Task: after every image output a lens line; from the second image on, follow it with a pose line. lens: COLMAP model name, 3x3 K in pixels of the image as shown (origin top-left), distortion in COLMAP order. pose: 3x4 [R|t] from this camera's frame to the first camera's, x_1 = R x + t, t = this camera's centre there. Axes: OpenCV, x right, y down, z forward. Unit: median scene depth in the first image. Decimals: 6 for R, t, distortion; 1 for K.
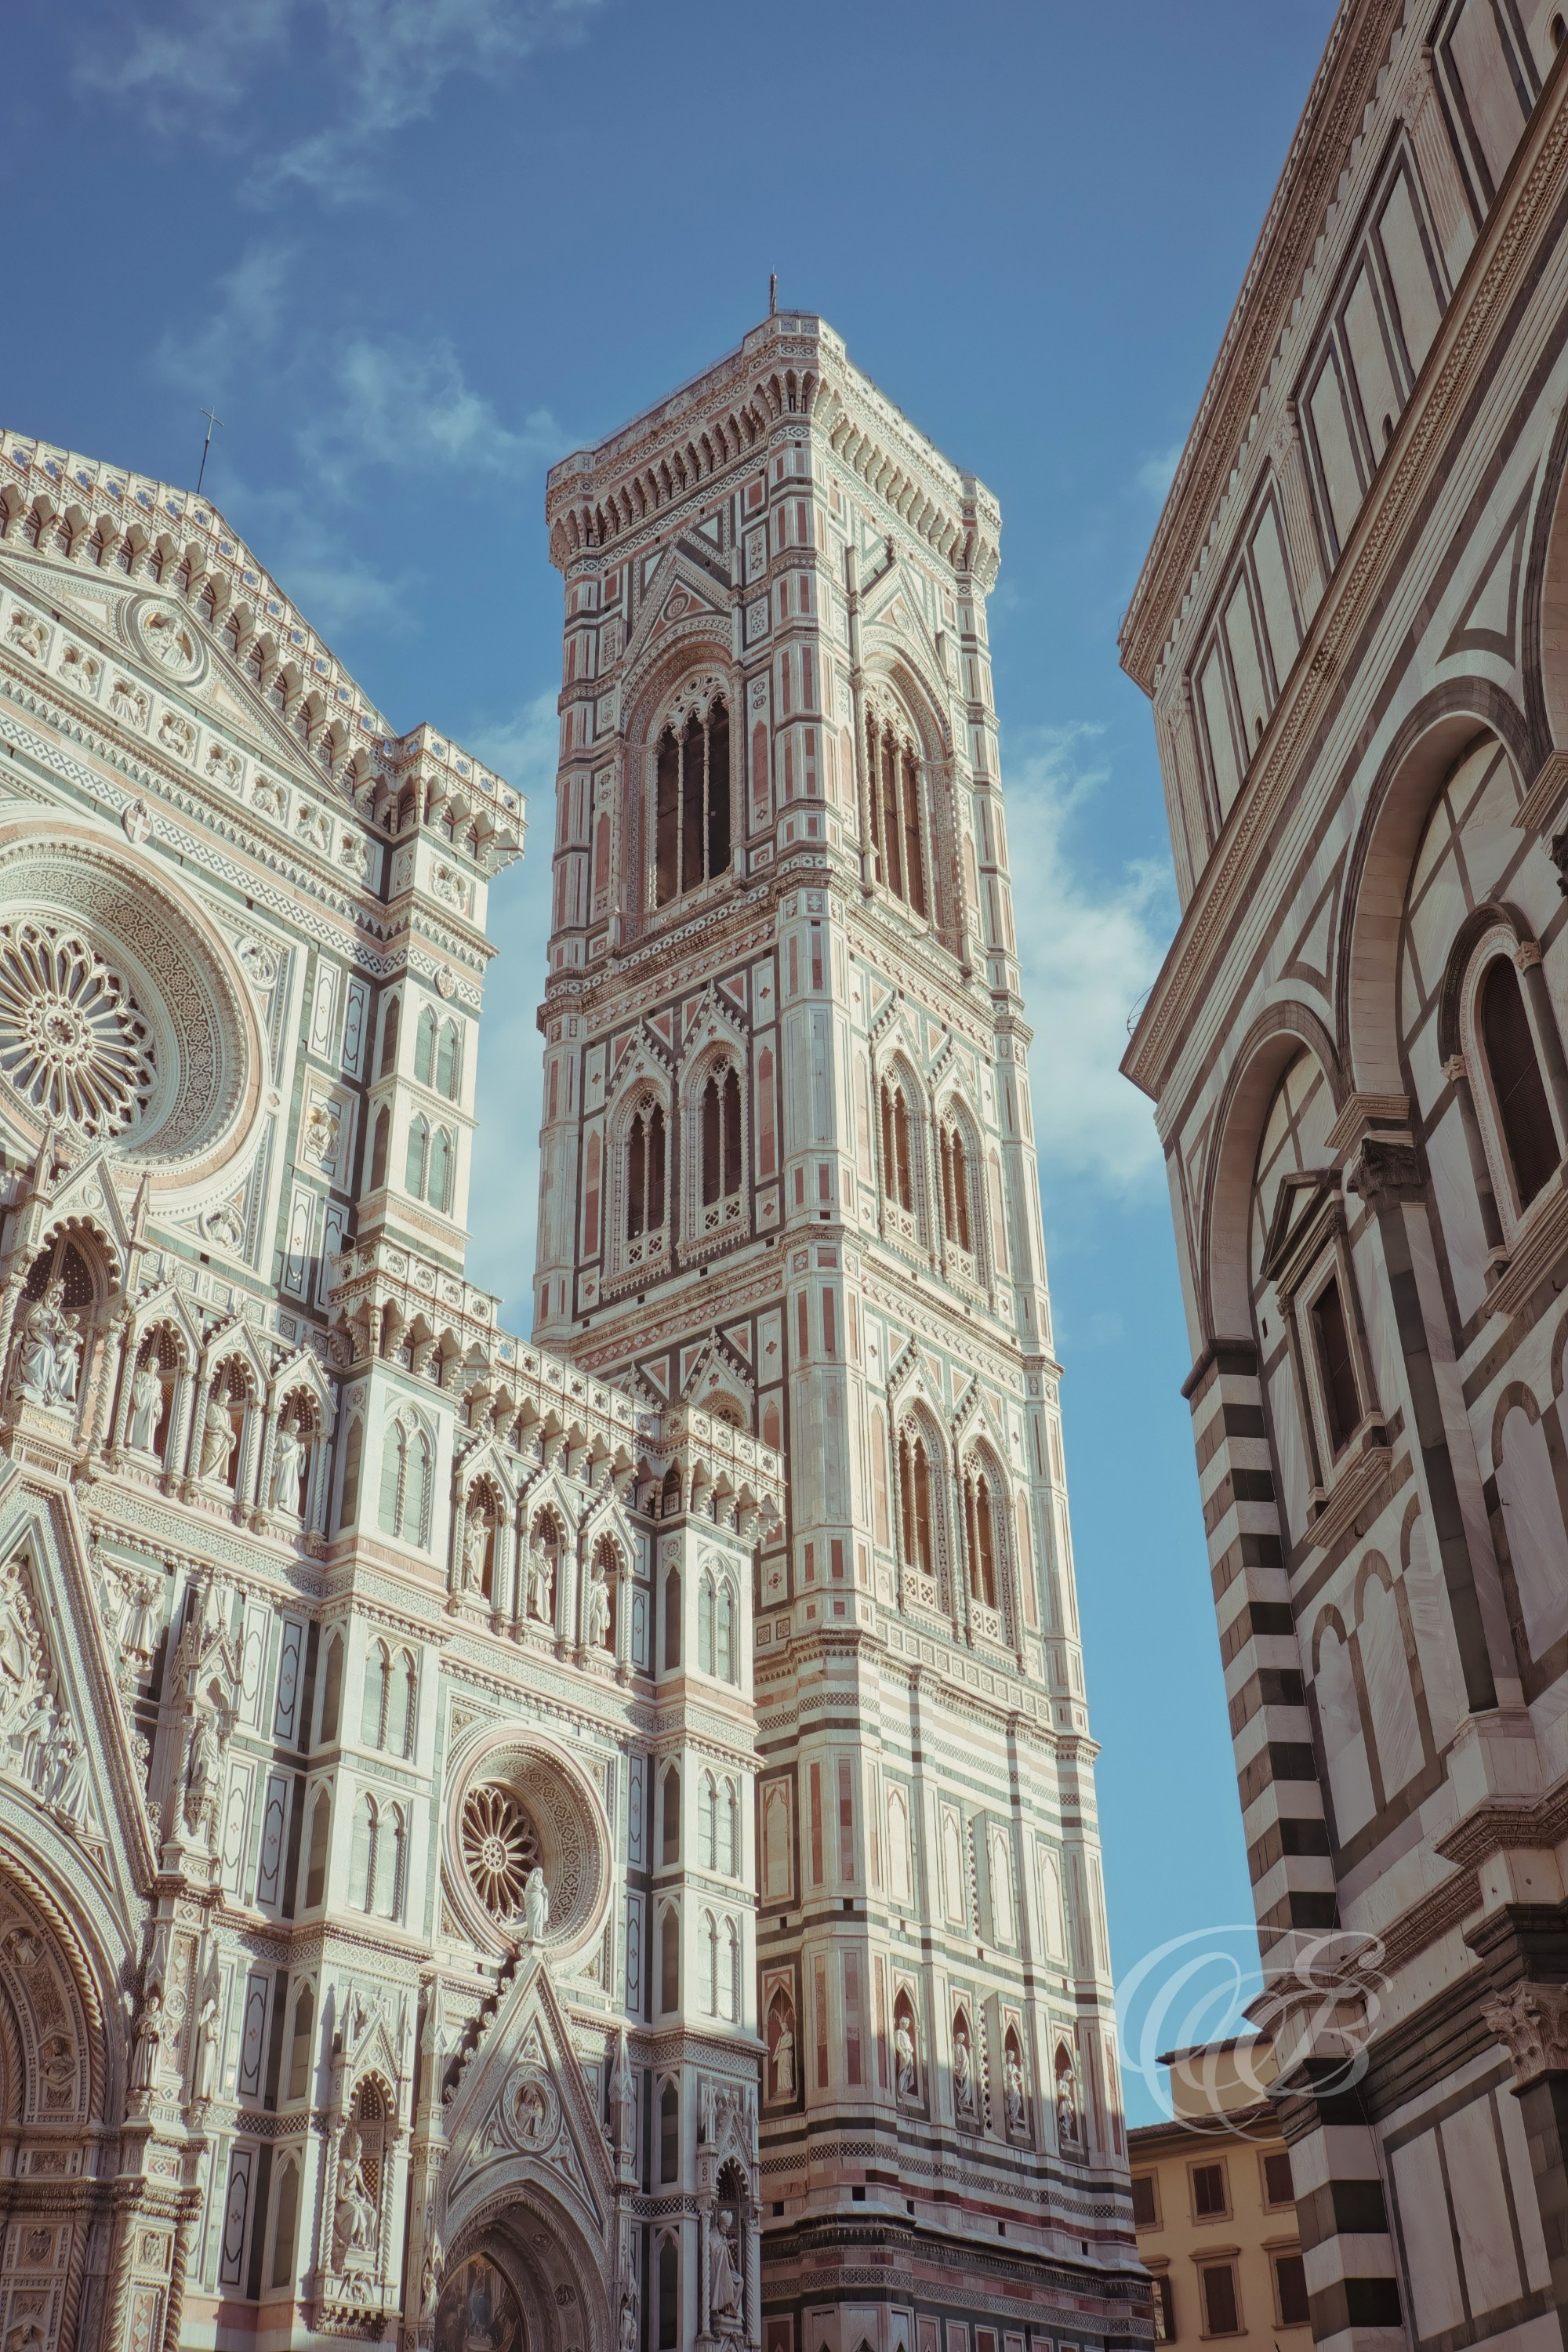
lens RADIAL K [[2423.3, 0, 781.9], [0, 2423.3, 1120.6], [0, 0, 1]] dist [-0.000711, 0.013340]
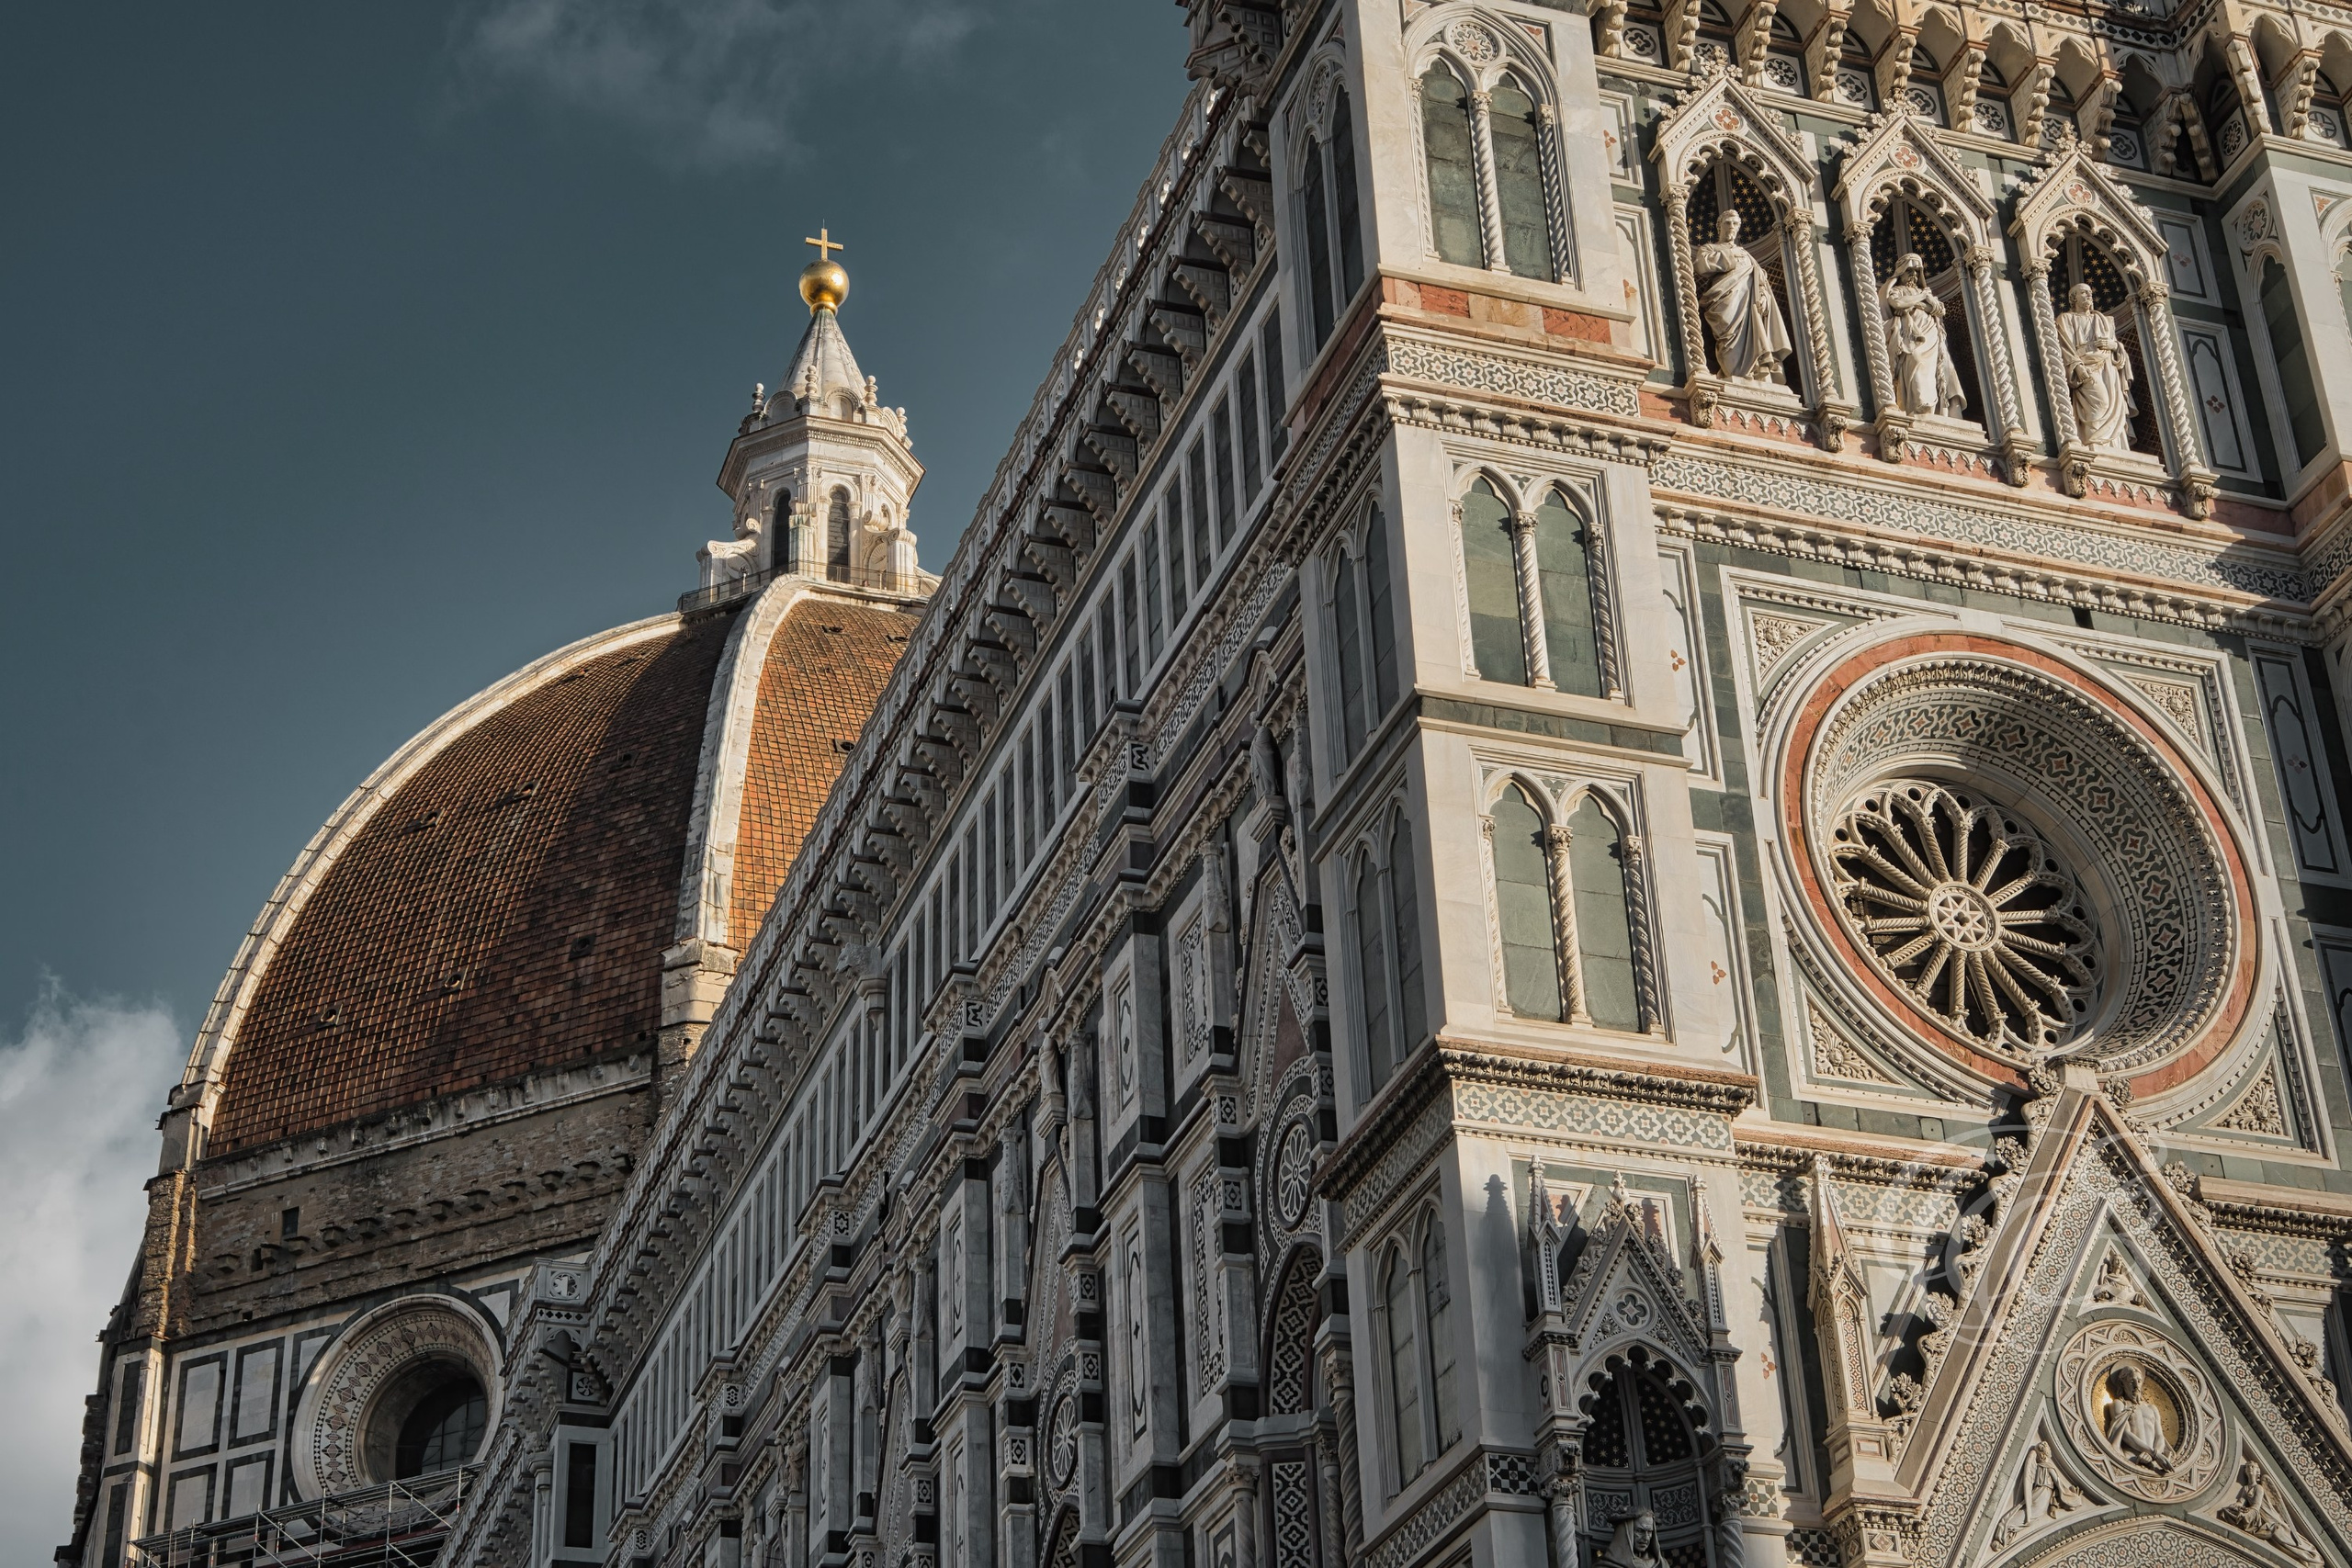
lens RADIAL K [[3650.4, 0, 1176.0], [0, 3650.4, 784.0], [0, 0, 1]] dist [0.004802, -0.232102]
pose [[0.848258, -0.284406, -0.446735, 0.056105], [0.317878, 0.948132, -0.000026, 0.220827], [0.423571, -0.141985, 0.894666, 0.339295]]
